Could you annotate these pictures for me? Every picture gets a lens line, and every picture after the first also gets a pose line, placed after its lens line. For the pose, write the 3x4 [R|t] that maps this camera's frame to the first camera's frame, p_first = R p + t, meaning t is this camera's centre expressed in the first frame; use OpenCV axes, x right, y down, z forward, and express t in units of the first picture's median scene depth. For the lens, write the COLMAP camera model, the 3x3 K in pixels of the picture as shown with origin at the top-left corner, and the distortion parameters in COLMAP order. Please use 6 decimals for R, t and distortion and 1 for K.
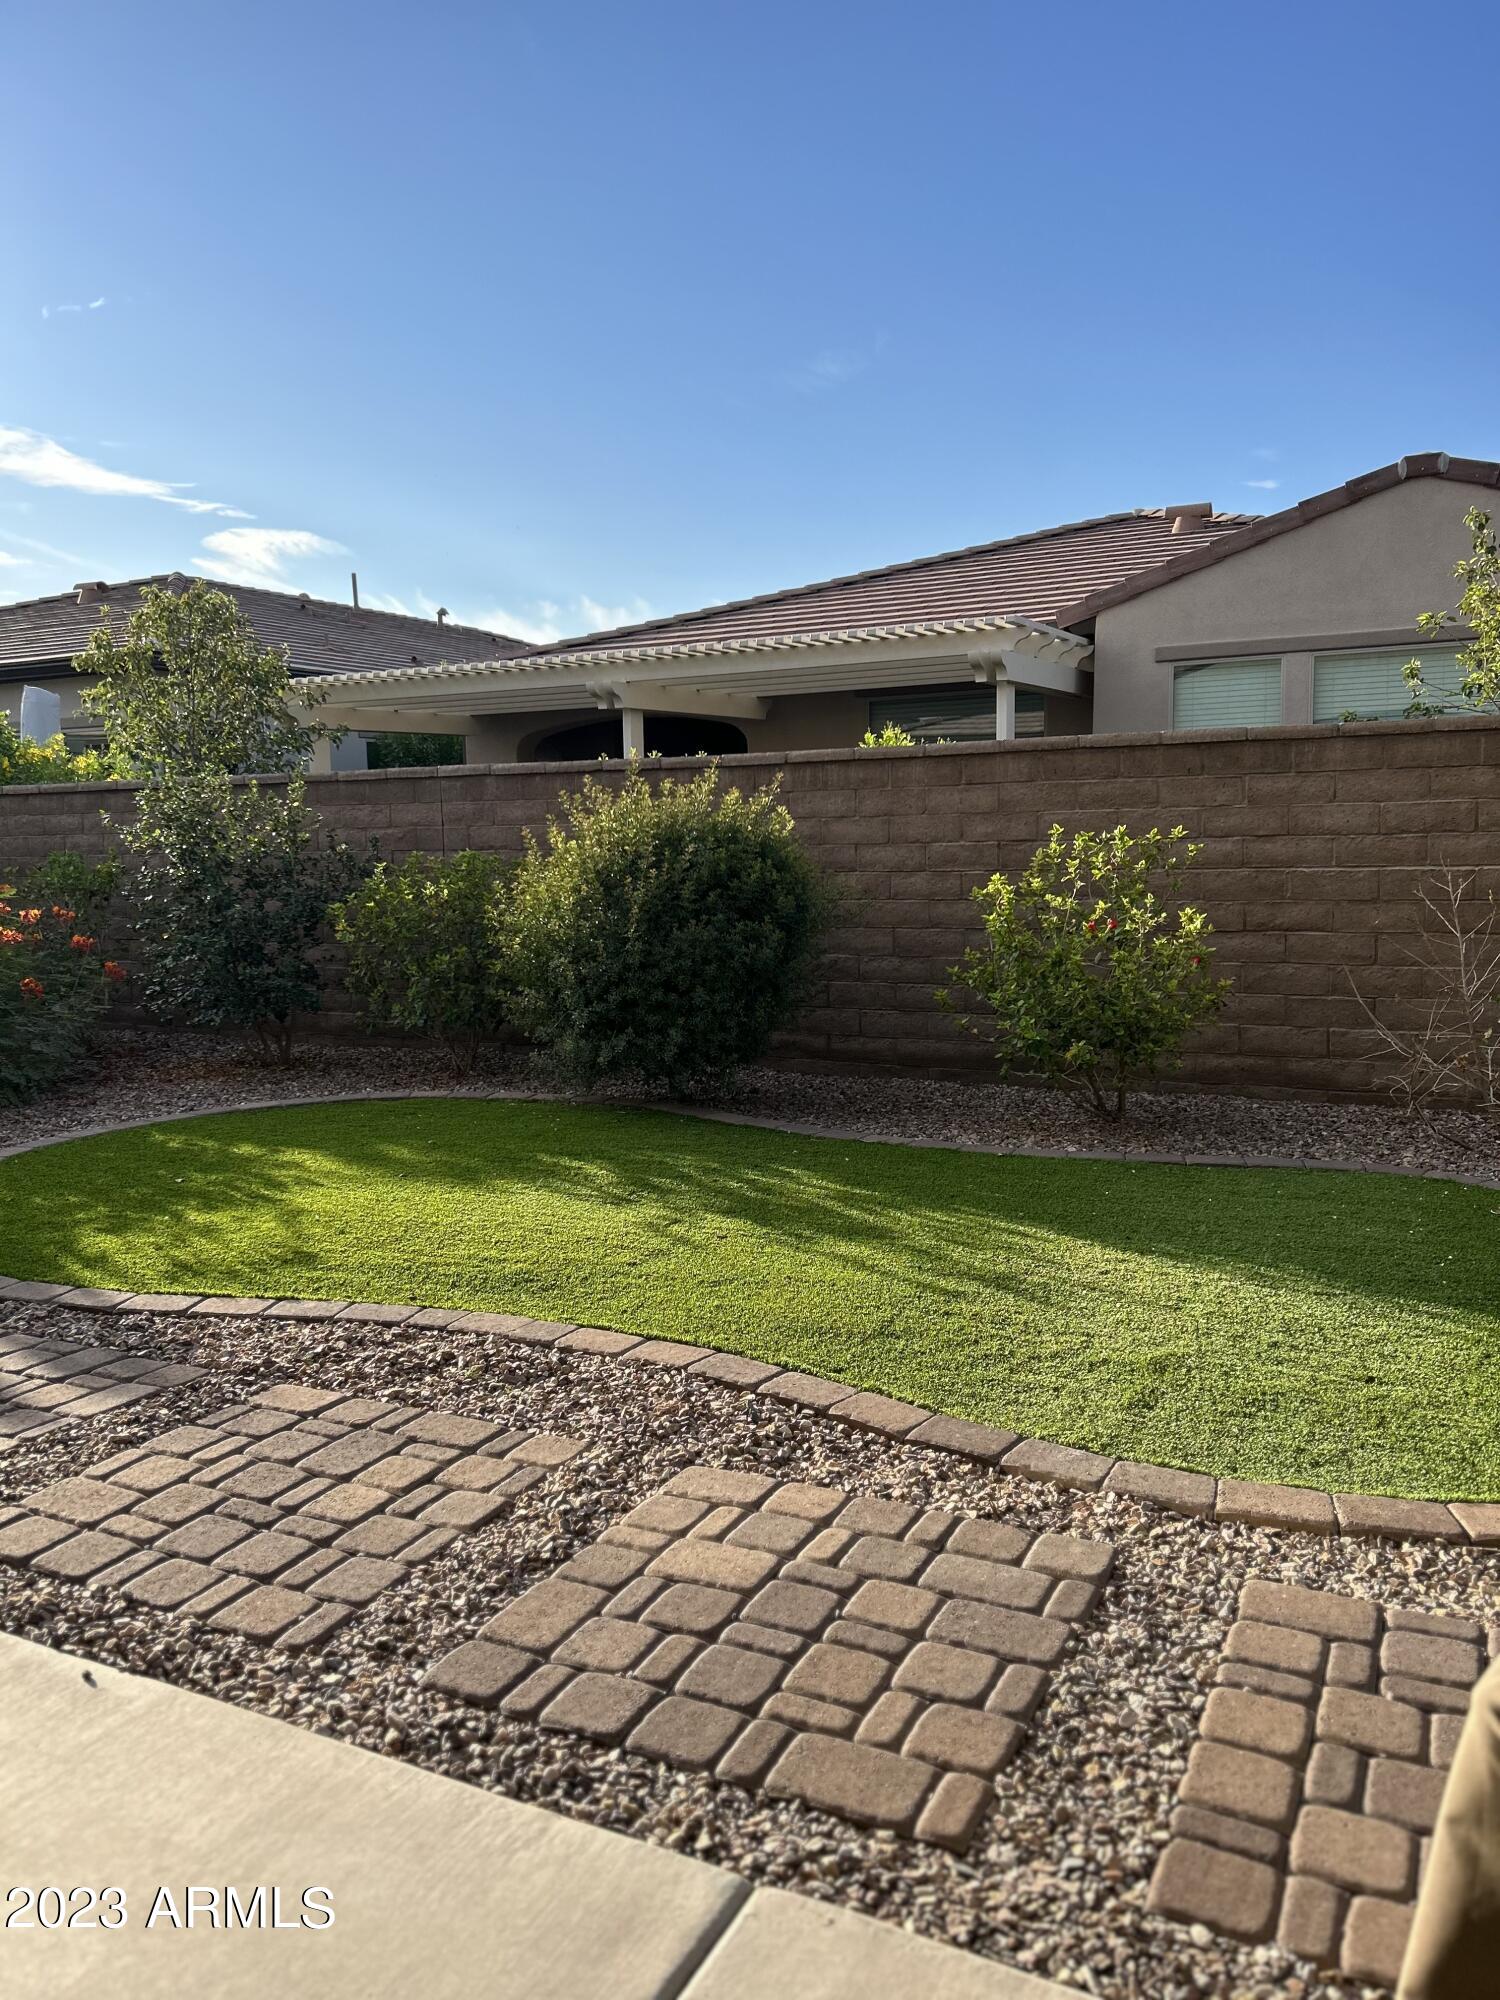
lens RADIAL K [[1500.0, 0, 747.6], [0, 1500.0, 1011.0], [0, 0, 1]] dist [0.044766, -0.049777]
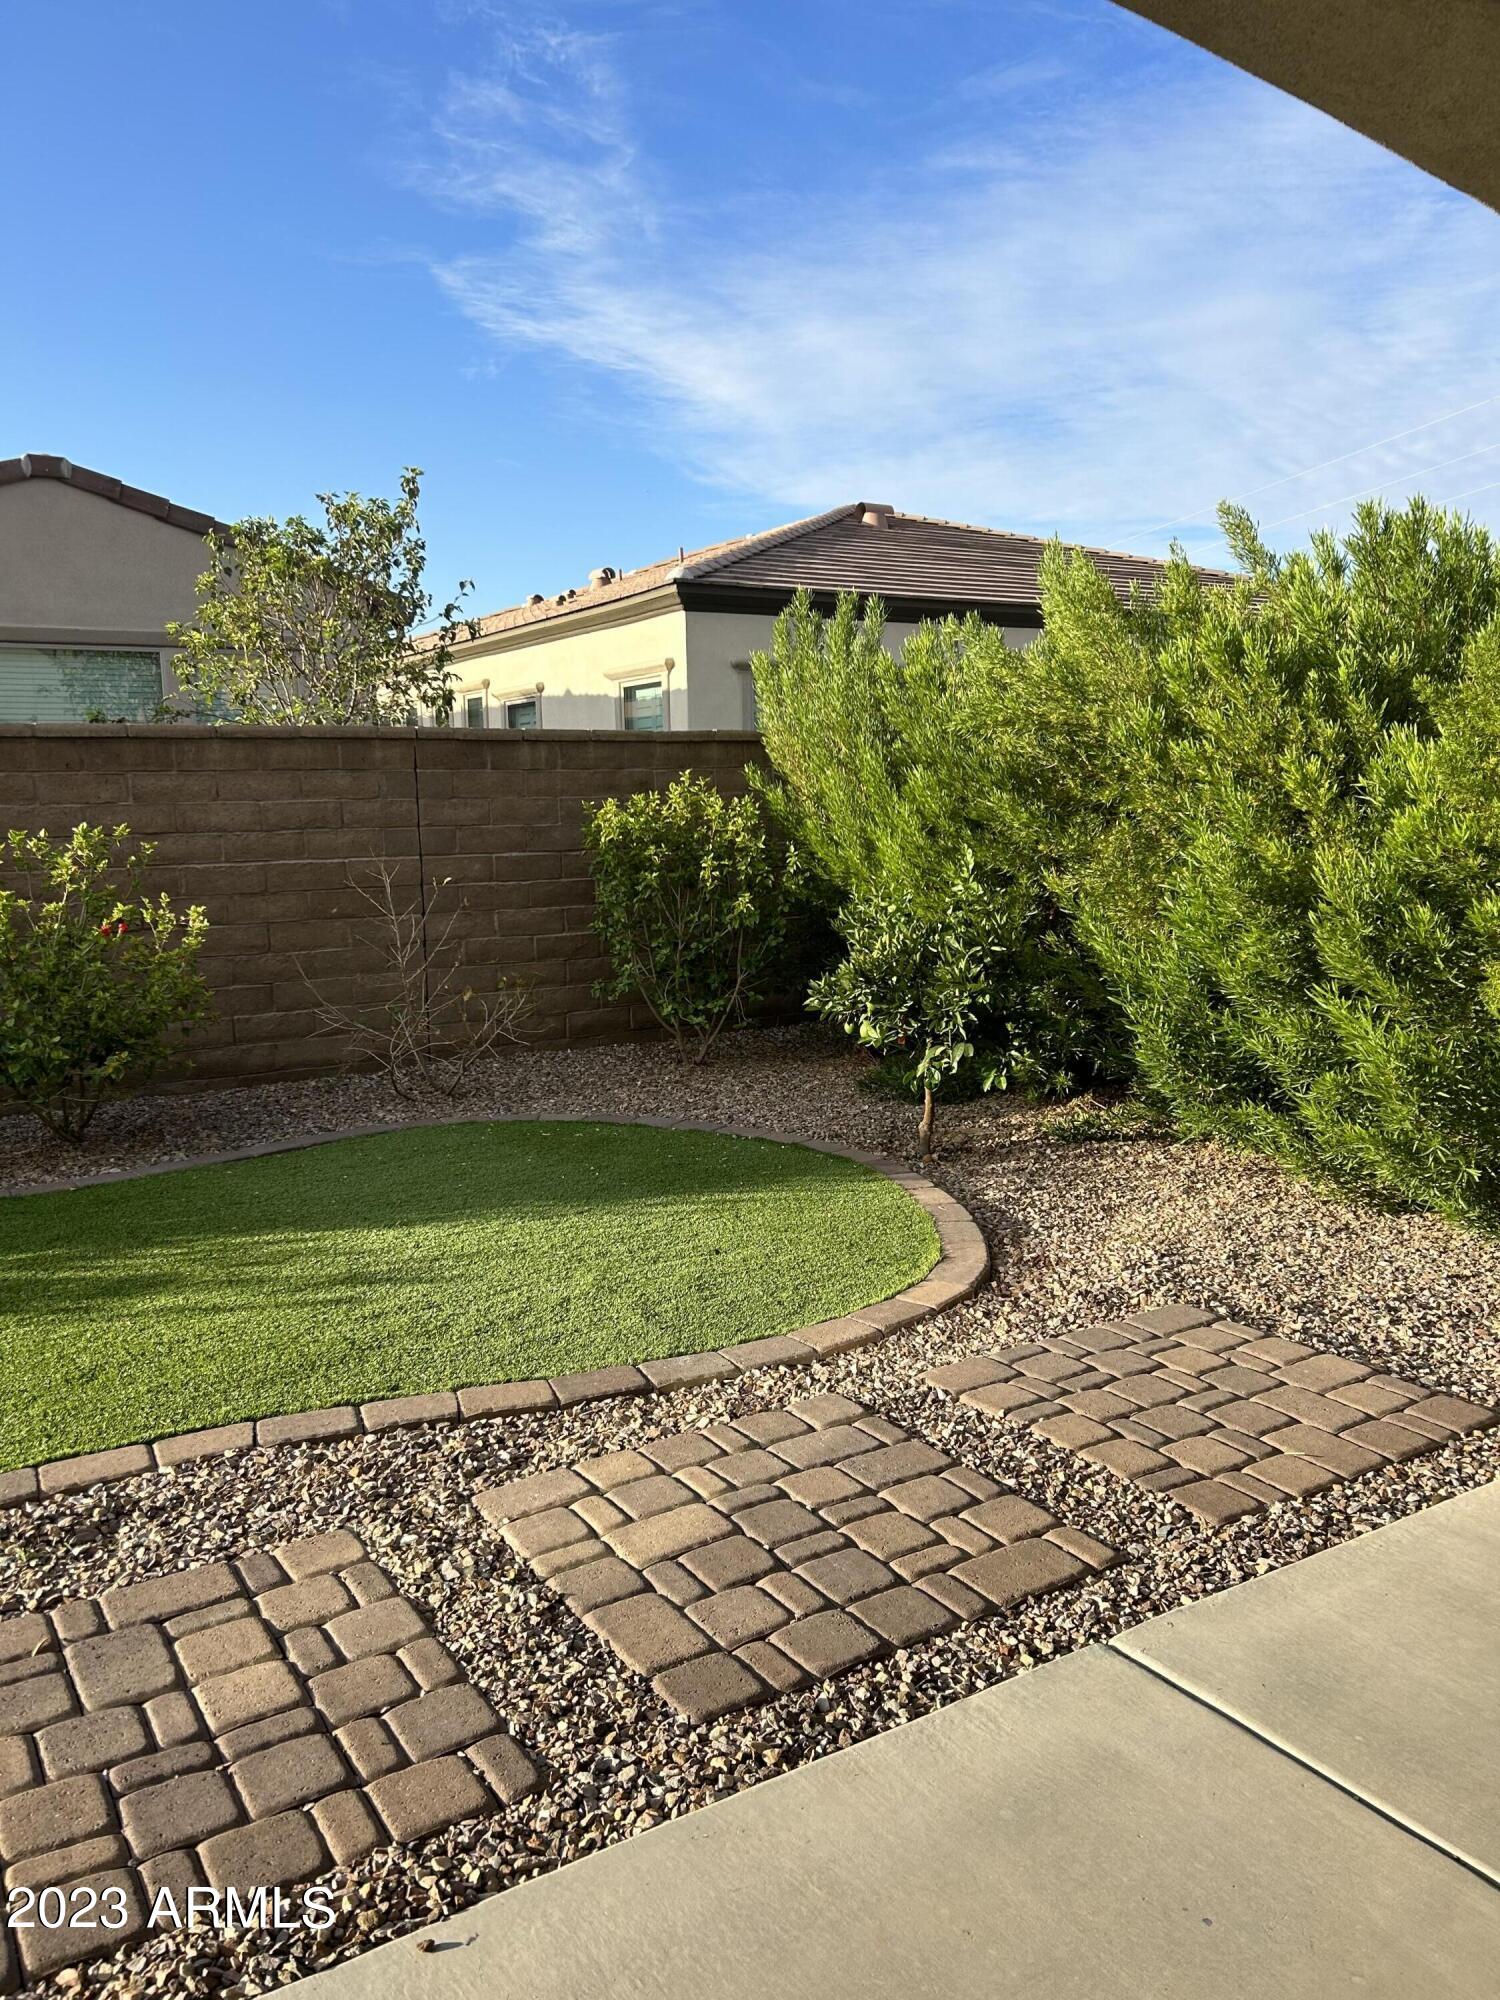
lens RADIAL K [[1500.0, 0, 747.6], [0, 1500.0, 1011.0], [0, 0, 1]] dist [0.044766, -0.049777]
pose [[0.528548, -0.114534, 0.841142, -0.525220], [0.115786, 0.991323, 0.062227, -0.028447], [-0.840970, 0.064503, 0.537223, 0.243375]]
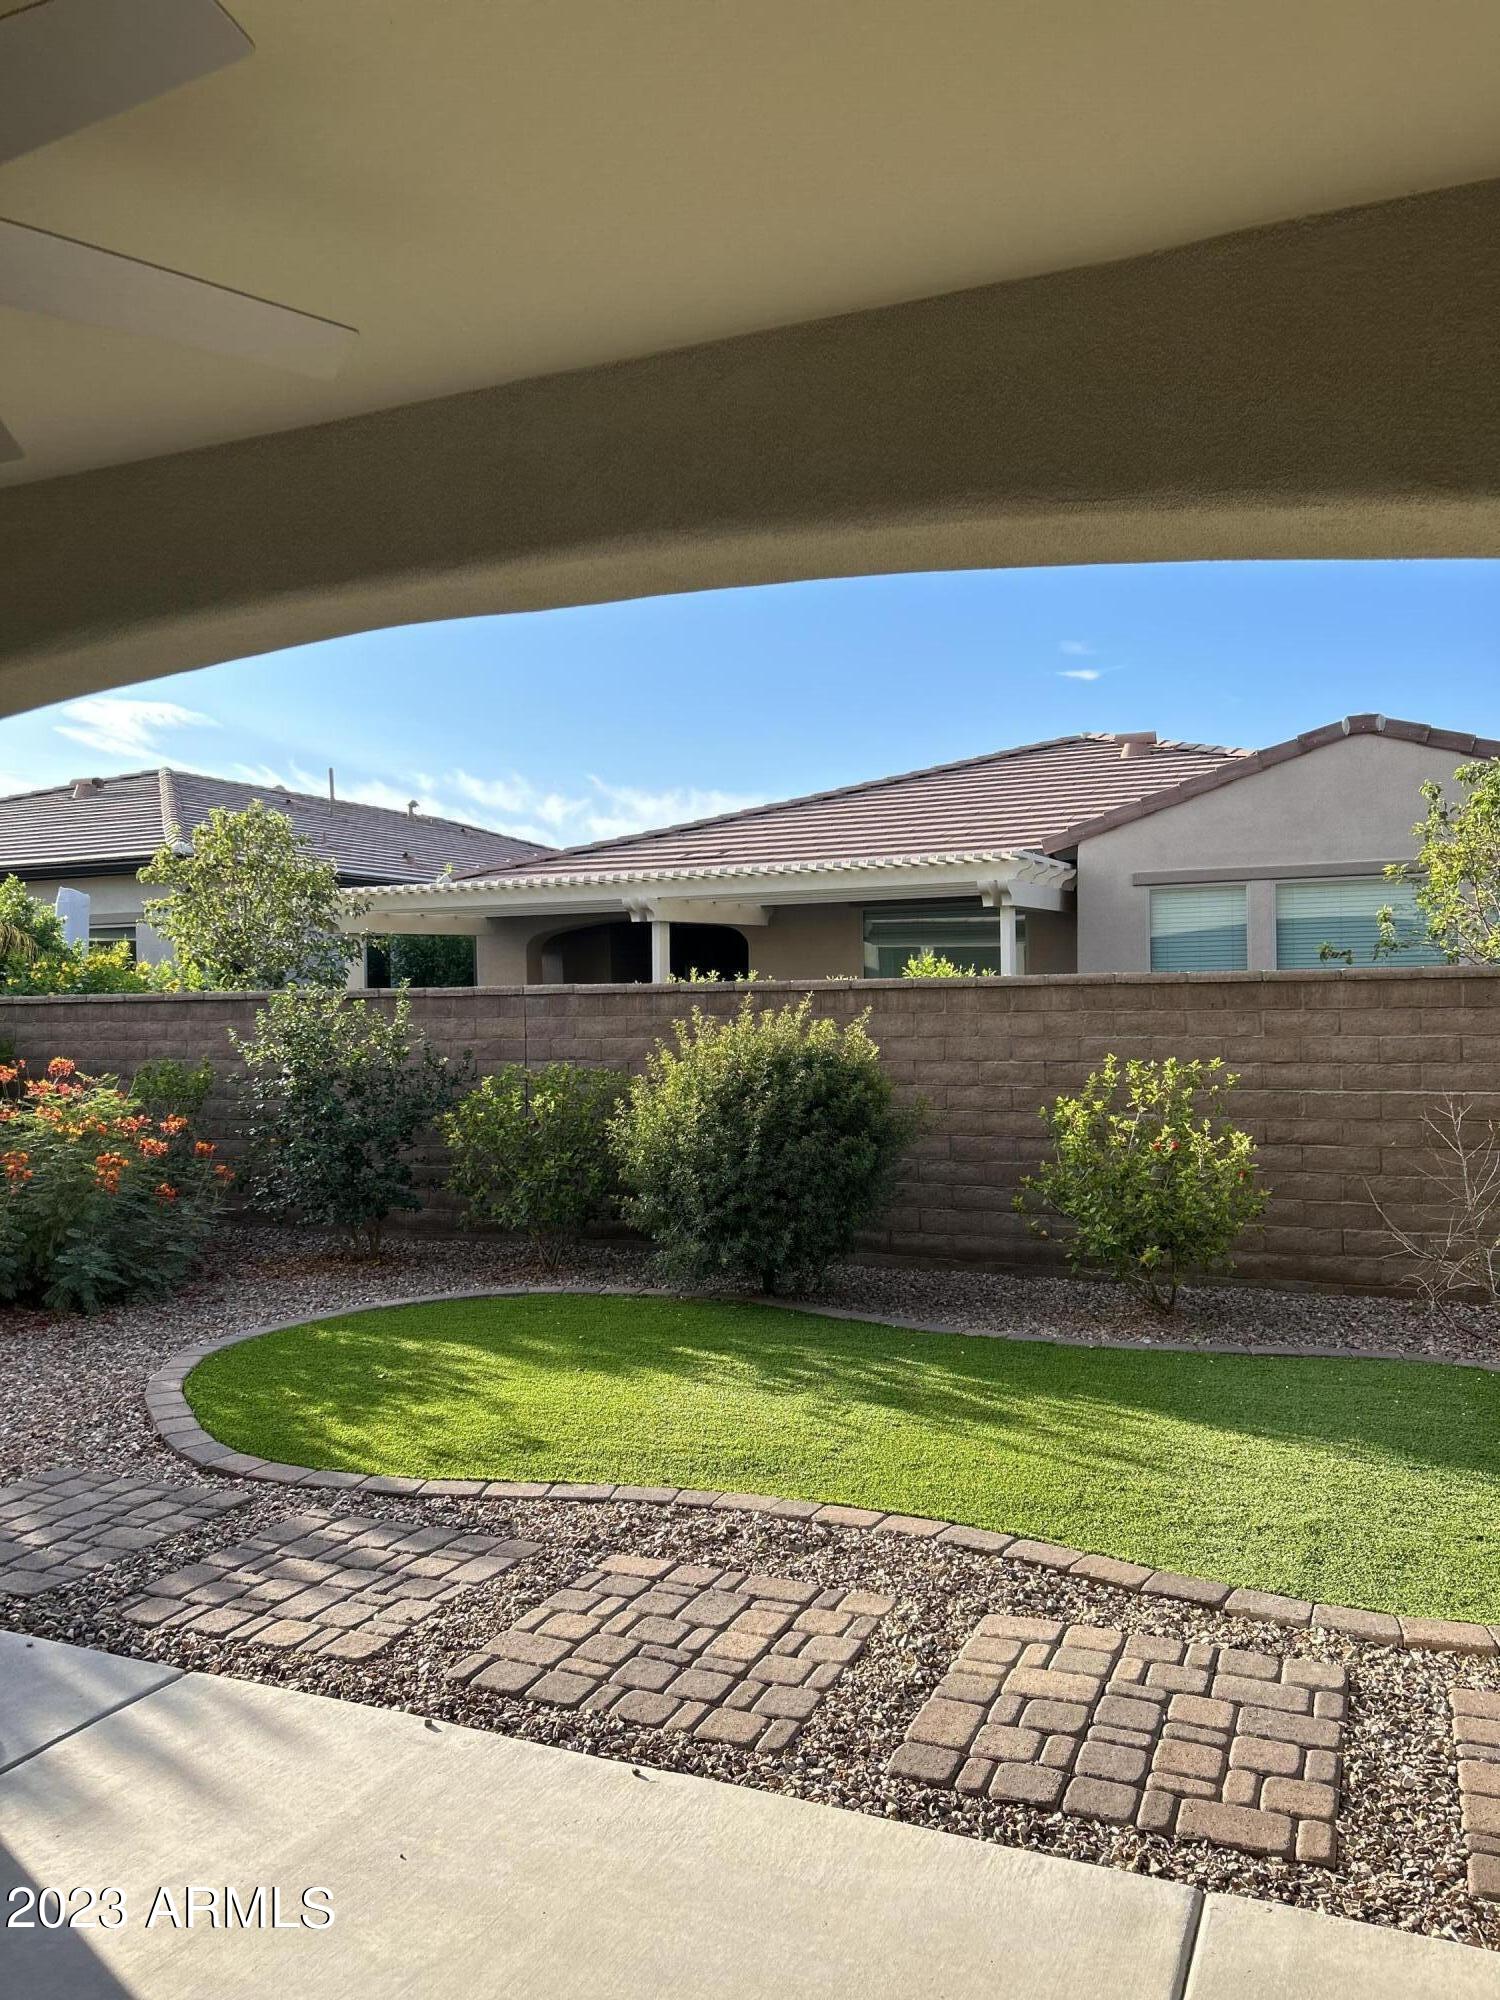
lens RADIAL K [[1501.7, 0, 750.0], [0, 1501.7, 1000.0], [0, 0, 1]] dist [0.054325, -0.063475]
pose [[0.998116, 0.005308, 0.061120, -0.237667], [0.001913, 0.993072, -0.117488, -0.047542], [-0.061321, 0.117384, 0.991192, -0.237078]]
